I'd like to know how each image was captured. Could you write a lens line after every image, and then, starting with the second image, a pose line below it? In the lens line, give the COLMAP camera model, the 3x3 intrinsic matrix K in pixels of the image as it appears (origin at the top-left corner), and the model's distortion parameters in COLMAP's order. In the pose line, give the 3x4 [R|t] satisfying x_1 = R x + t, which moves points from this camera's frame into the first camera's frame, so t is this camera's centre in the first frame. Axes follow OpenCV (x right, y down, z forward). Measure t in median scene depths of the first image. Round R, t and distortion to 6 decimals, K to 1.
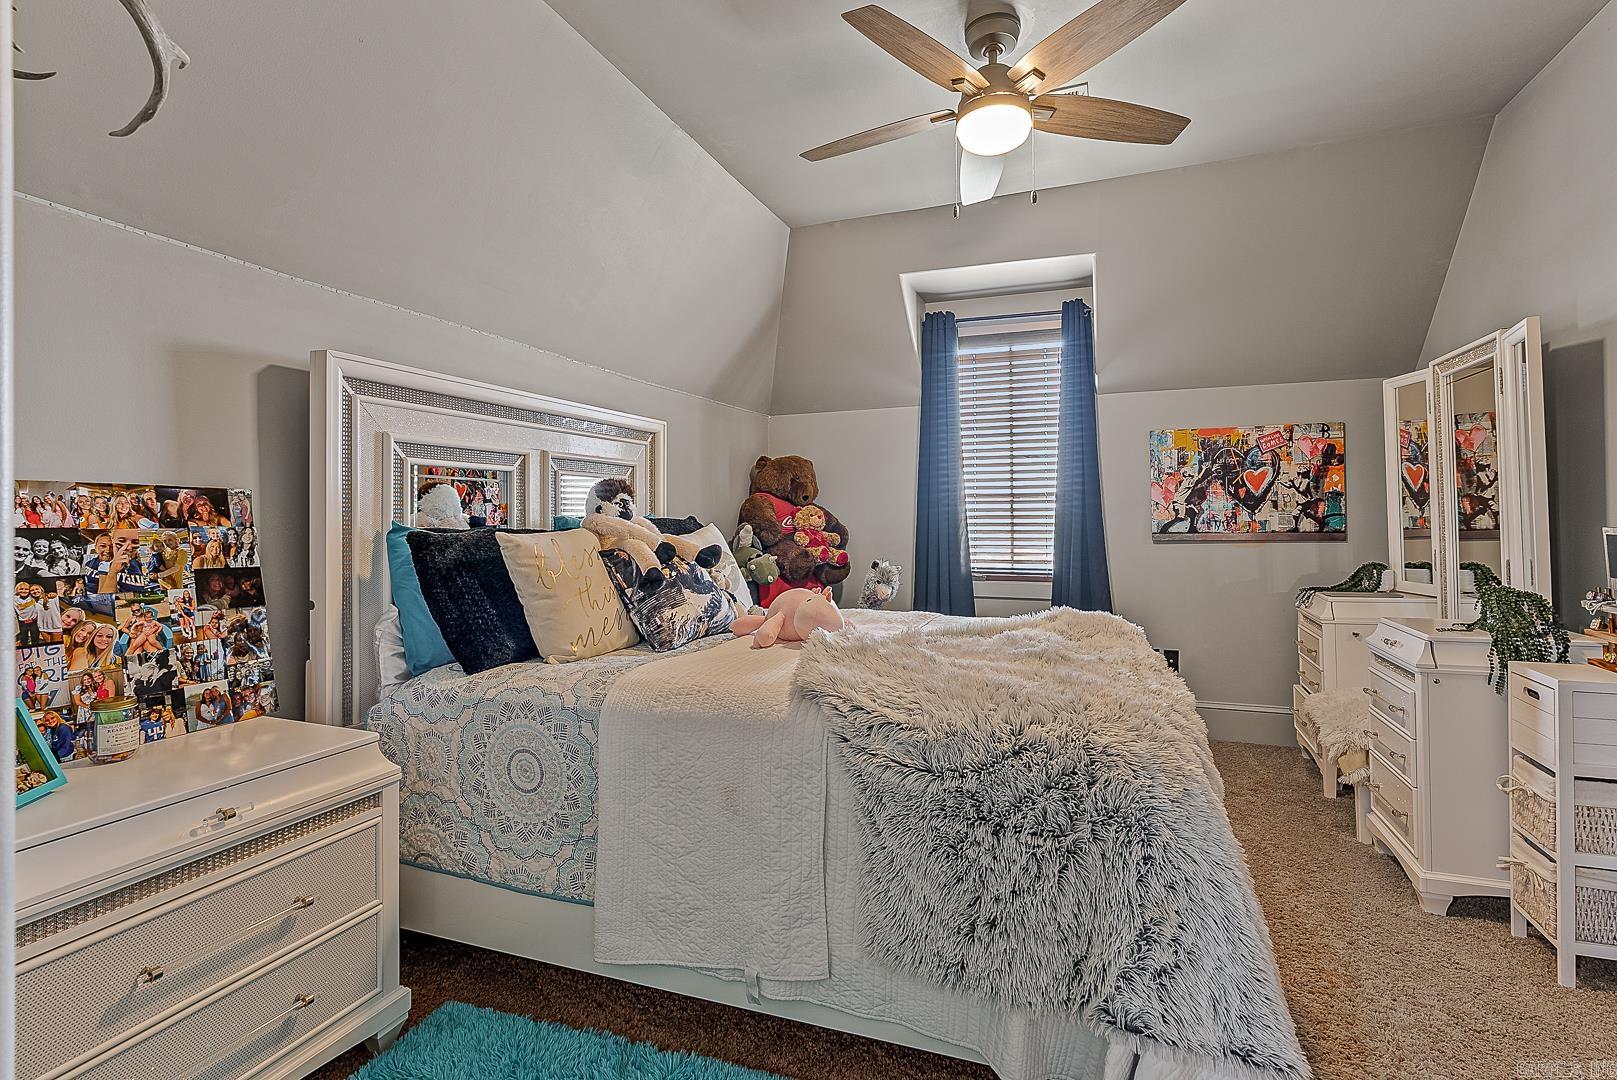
lens RADIAL K [[744.5, 0, 818.3], [0, 744.5, 526.5], [0, 0, 1]] dist [-0.003841, -0.000550]
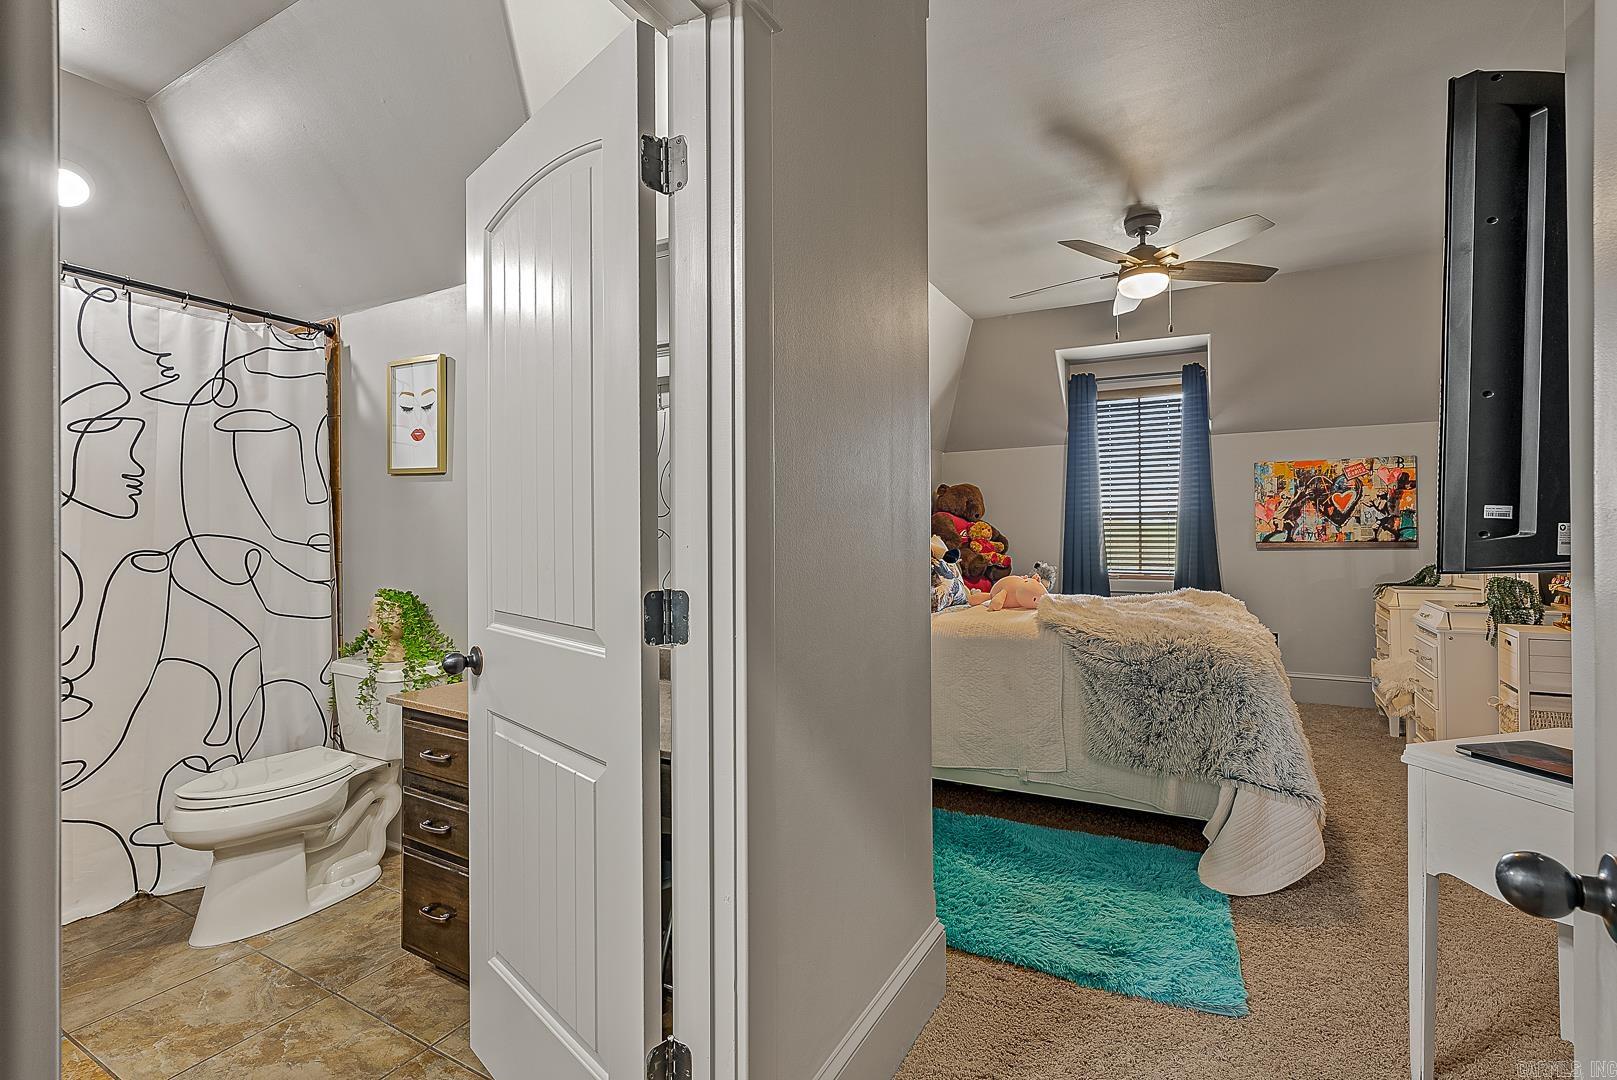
lens RADIAL K [[742.3, 0, 808.5], [0, 742.3, 540.0], [0, 0, 1]] dist [-0.001483, 0.000256]
pose [[0.991057, -0.000171, -0.133438, -0.158987], [0.000427, 0.999998, 0.001888, 0.002290], [0.133437, -0.001928, 0.991055, -0.404273]]
